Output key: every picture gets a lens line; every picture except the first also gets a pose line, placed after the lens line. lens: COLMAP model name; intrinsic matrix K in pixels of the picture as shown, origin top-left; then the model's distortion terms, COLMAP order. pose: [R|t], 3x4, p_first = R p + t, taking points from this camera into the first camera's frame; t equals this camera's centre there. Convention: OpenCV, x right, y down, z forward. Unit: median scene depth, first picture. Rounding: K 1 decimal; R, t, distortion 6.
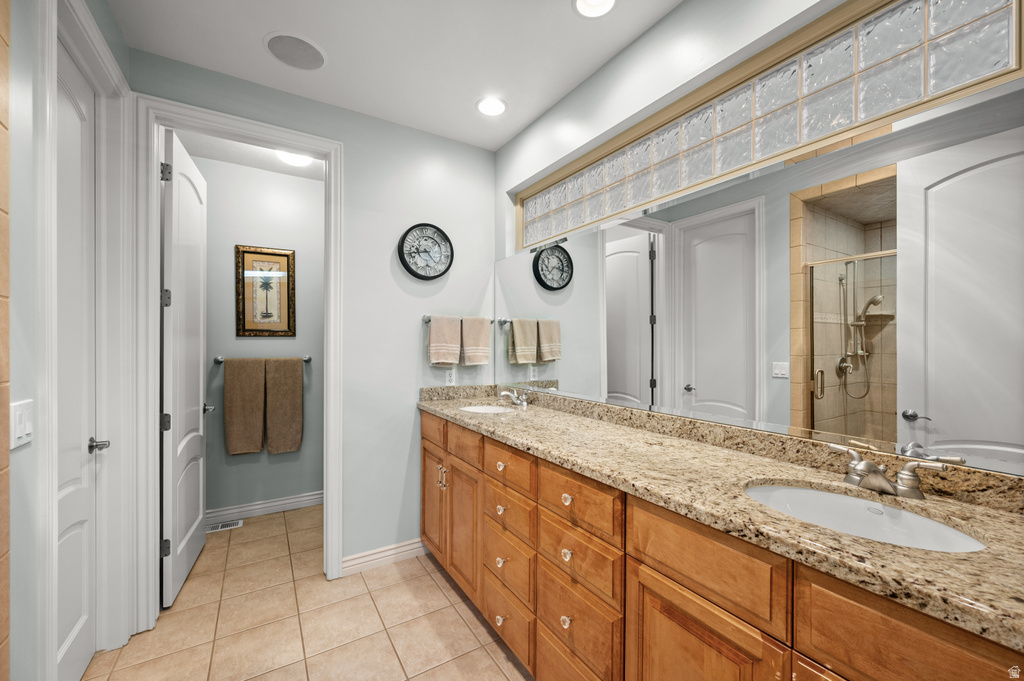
lens RADIAL K [[408.6, 0, 514.0], [0, 408.6, 342.8], [0, 0, 1]] dist [0.002364, -0.000342]
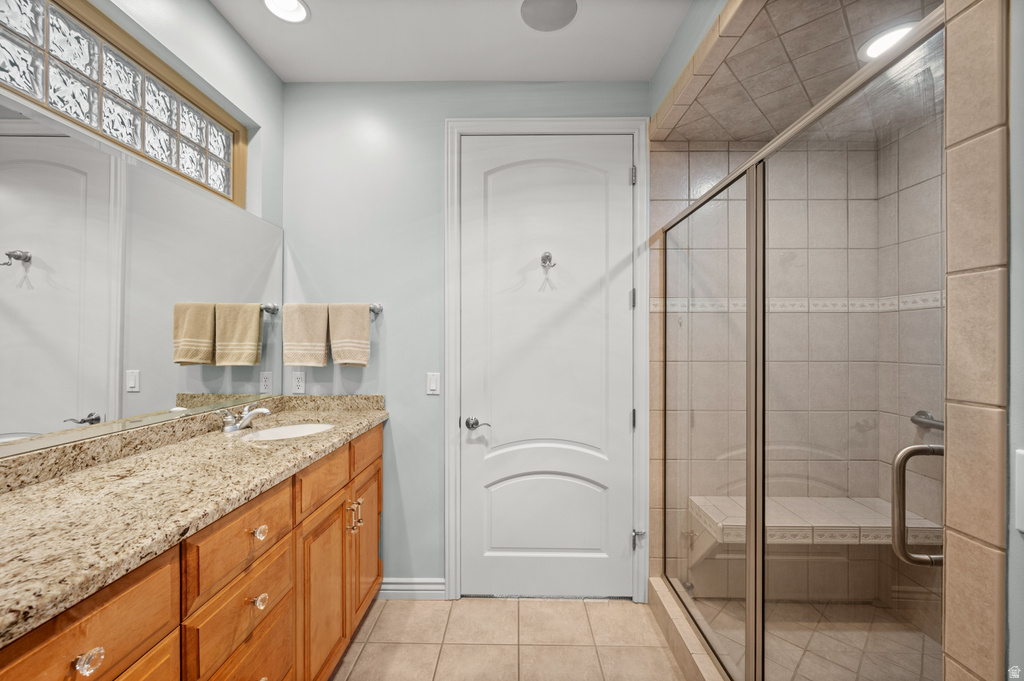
lens RADIAL K [[408.6, 0, 512.8], [0, 408.6, 341.6], [0, 0, 1]] dist [0.002364, -0.000342]
pose [[-0.838774, -0.002441, 0.544474, -0.668941], [-0.003486, 0.999994, -0.000886, 0.007375], [-0.544468, -0.002641, -0.838777, 1.308942]]
